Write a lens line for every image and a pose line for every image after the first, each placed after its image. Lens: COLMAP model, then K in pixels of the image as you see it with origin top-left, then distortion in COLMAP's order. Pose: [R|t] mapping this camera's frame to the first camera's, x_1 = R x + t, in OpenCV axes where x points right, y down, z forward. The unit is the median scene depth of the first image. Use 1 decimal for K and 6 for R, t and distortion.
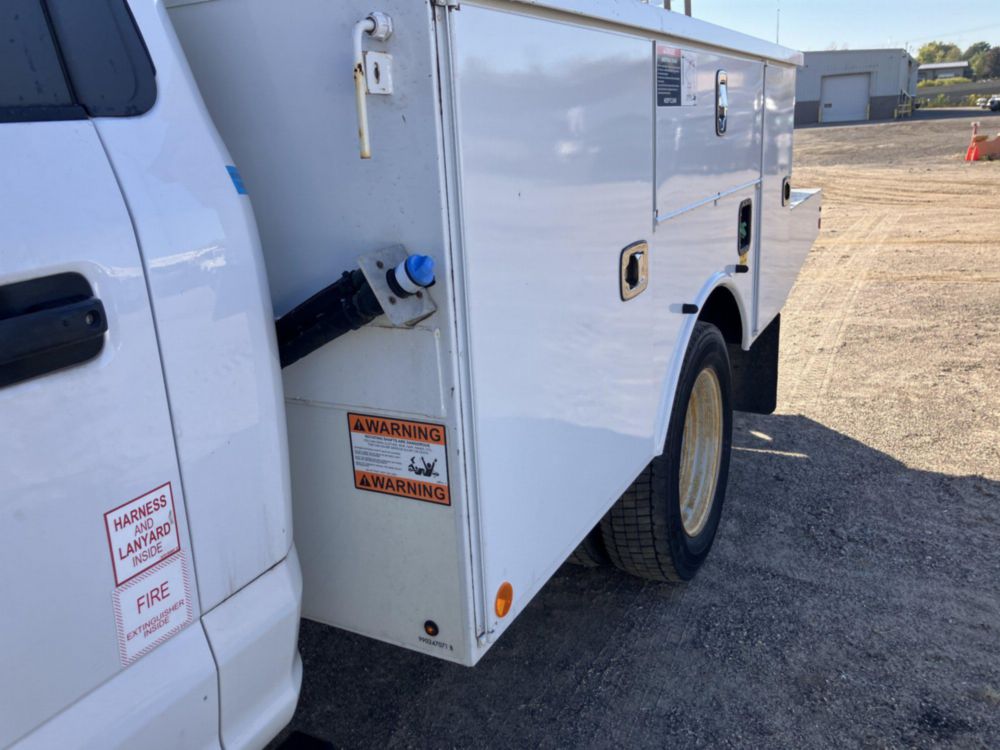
lens RADIAL K [[822.8, 0, 482.5], [0, 822.8, 372.0], [0, 0, 1]] dist [0.035965, -0.029434]
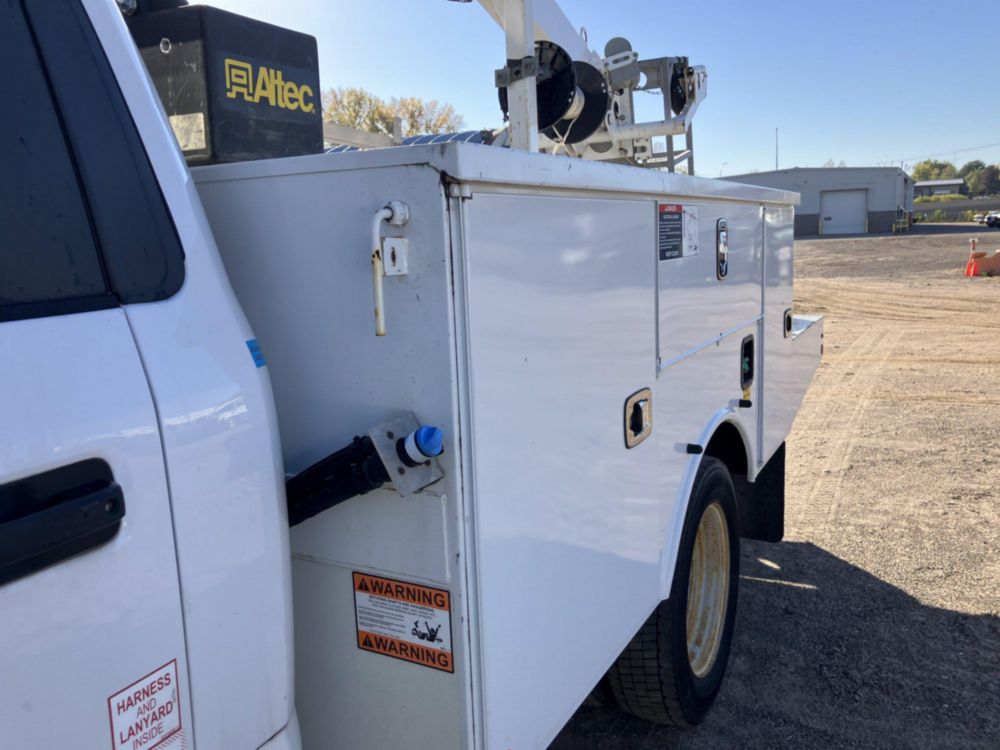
lens RADIAL K [[822.8, 0, 478.3], [0, 822.8, 374.7], [0, 0, 1]] dist [0.035965, -0.029434]
pose [[0.999786, 0.016661, -0.012286, -0.001035], [-0.017991, 0.992895, -0.117625, -0.028381], [0.010239, 0.117821, 0.992982, -0.009654]]
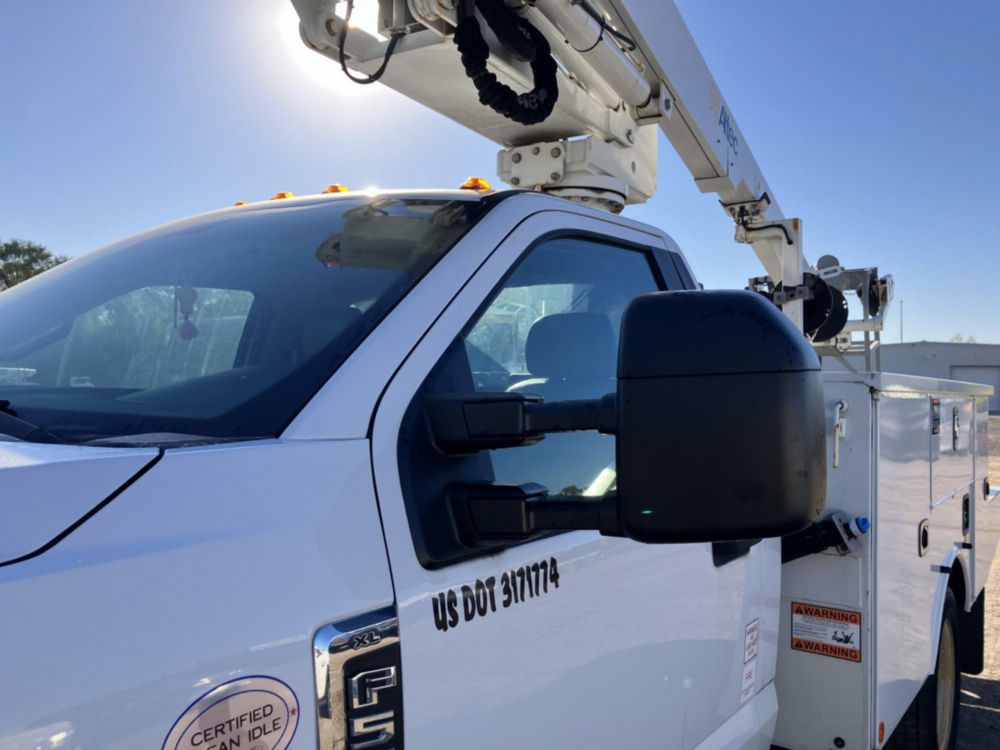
lens RADIAL K [[822.8, 0, 490.9], [0, 822.8, 384.9], [0, 0, 1]] dist [0.035965, -0.029434]
pose [[0.988708, 0.073048, -0.130848, -0.232120], [-0.107007, 0.955419, -0.275181, 0.062341], [0.104913, 0.286075, 0.952446, -0.344086]]
